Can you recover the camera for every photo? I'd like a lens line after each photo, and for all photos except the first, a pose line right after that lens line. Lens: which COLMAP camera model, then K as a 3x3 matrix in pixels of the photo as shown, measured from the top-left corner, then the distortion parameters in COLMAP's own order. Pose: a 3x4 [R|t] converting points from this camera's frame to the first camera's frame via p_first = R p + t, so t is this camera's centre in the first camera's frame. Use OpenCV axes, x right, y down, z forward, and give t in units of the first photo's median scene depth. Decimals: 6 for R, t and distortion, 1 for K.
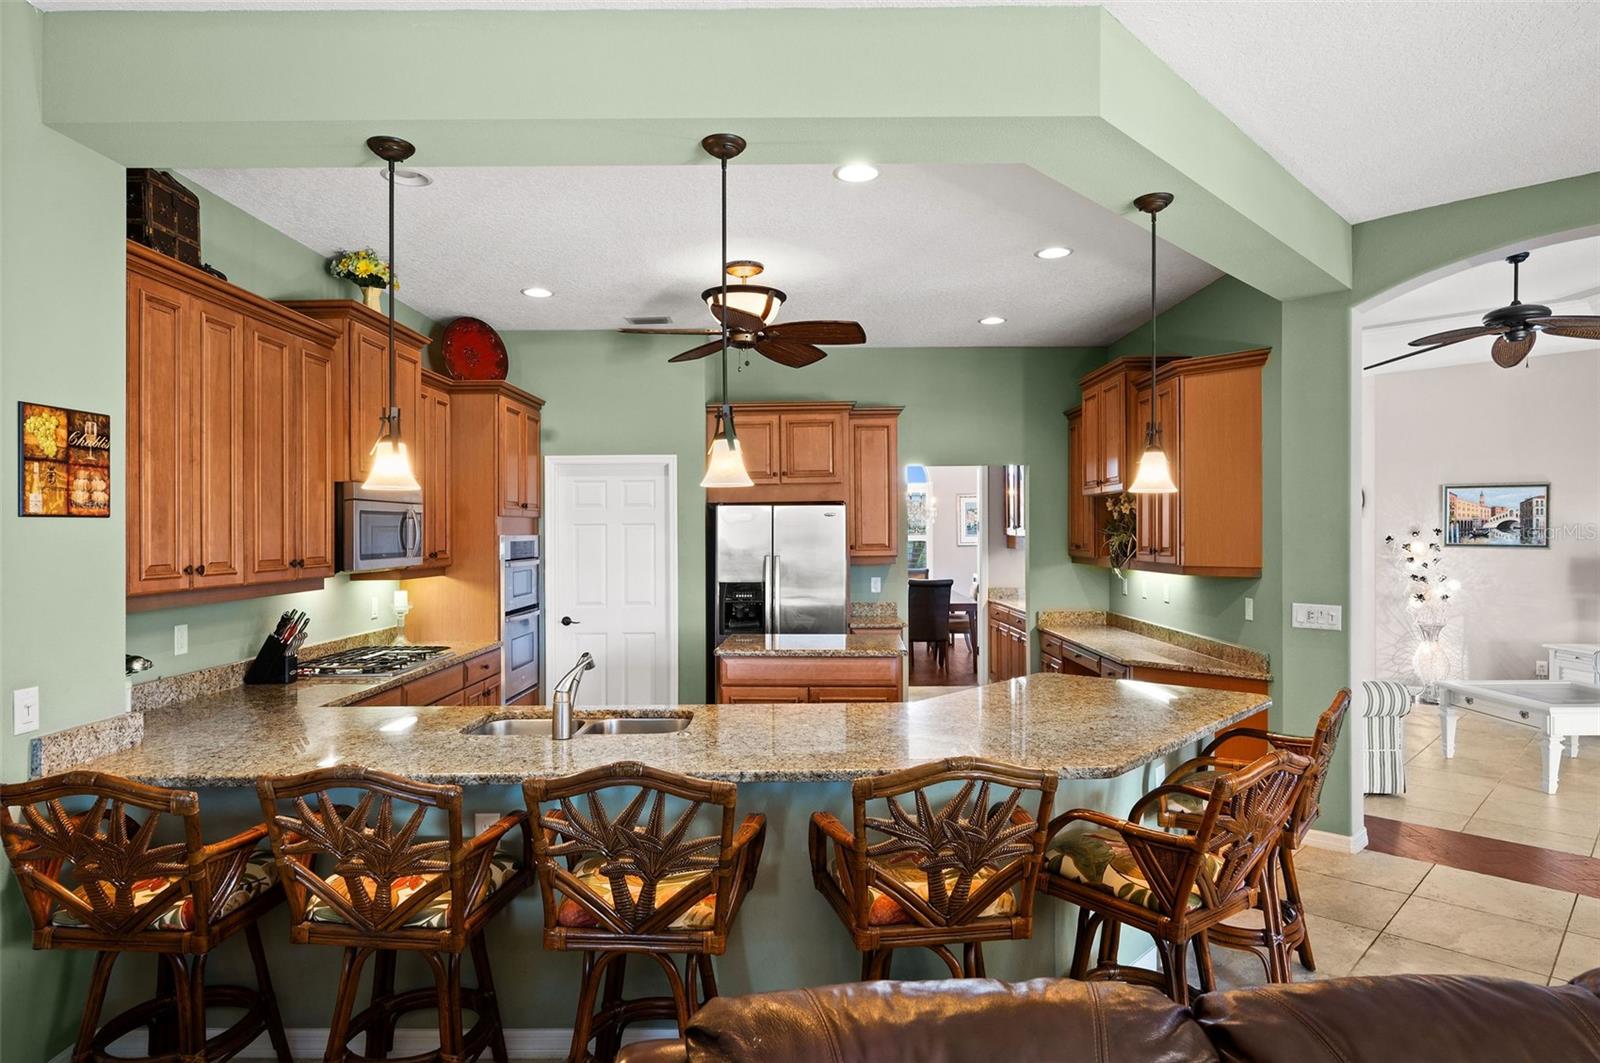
lens RADIAL K [[898.2, 0, 797.9], [0, 898.2, 533.8], [0, 0, 1]] dist [-0.002734, 0.000944]
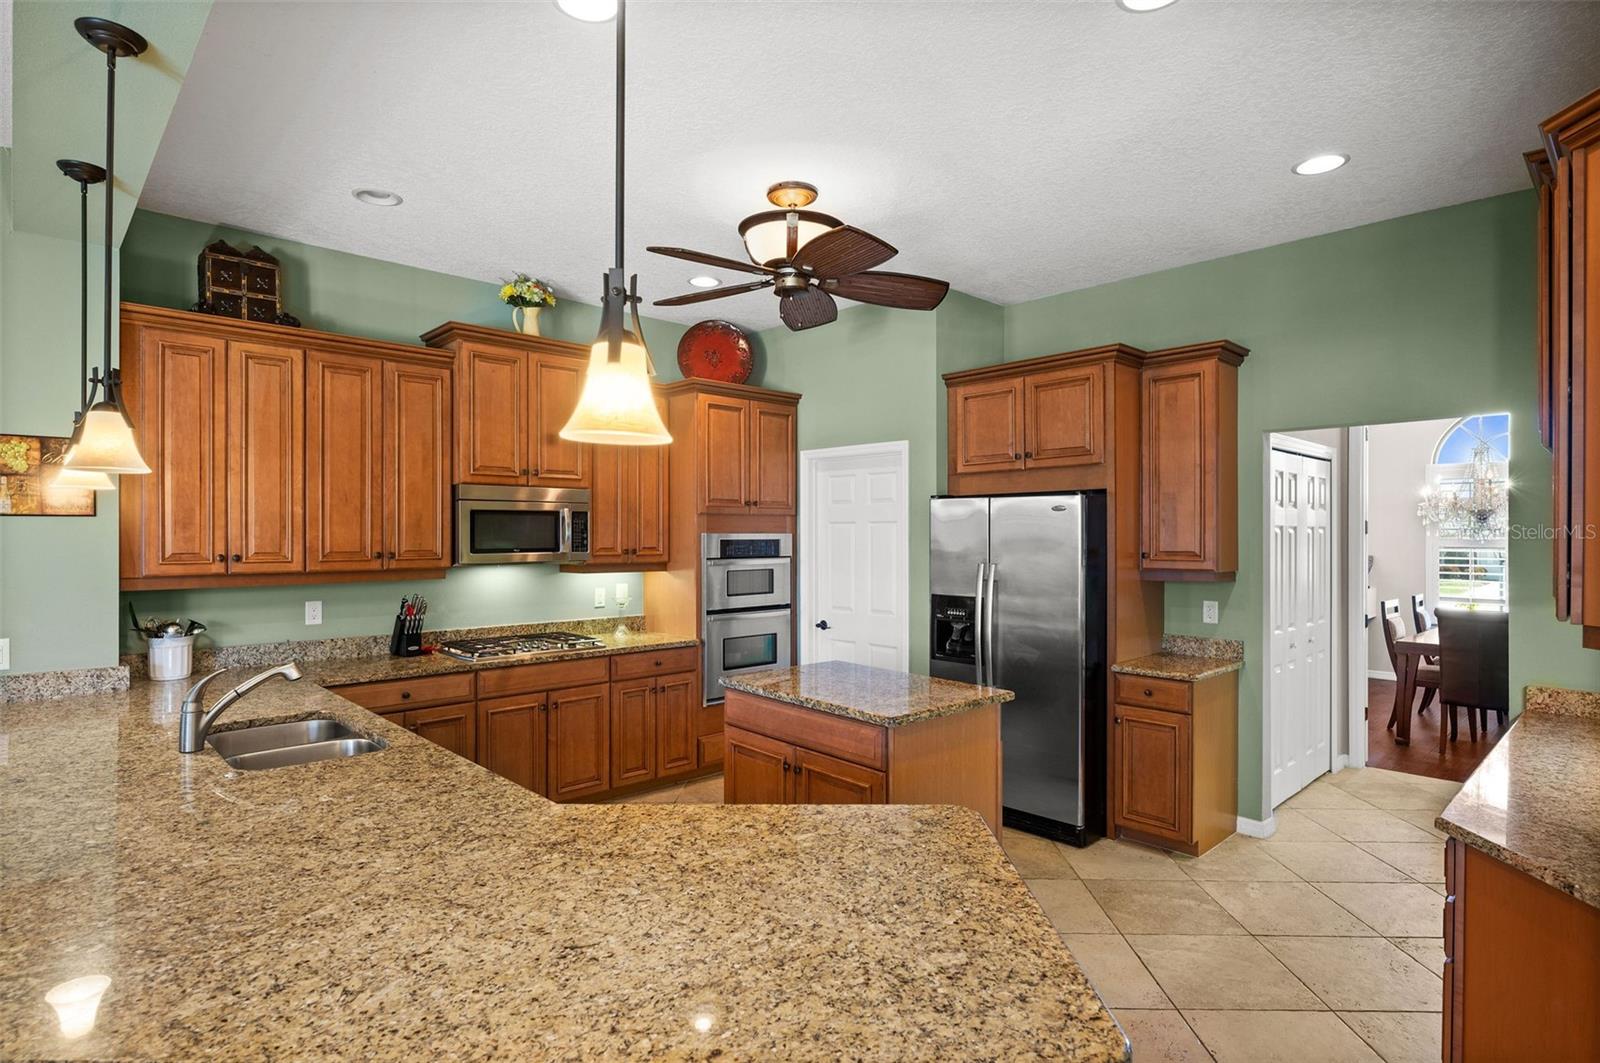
lens RADIAL K [[823.1, 0, 803.4], [0, 823.1, 532.8], [0, 0, 1]] dist [-0.003054, 0.000218]
pose [[0.693665, 0.008127, -0.720252, 0.372317], [-0.007862, 0.999962, 0.003712, -0.002924], [0.720255, 0.003088, 0.693702, 0.408577]]
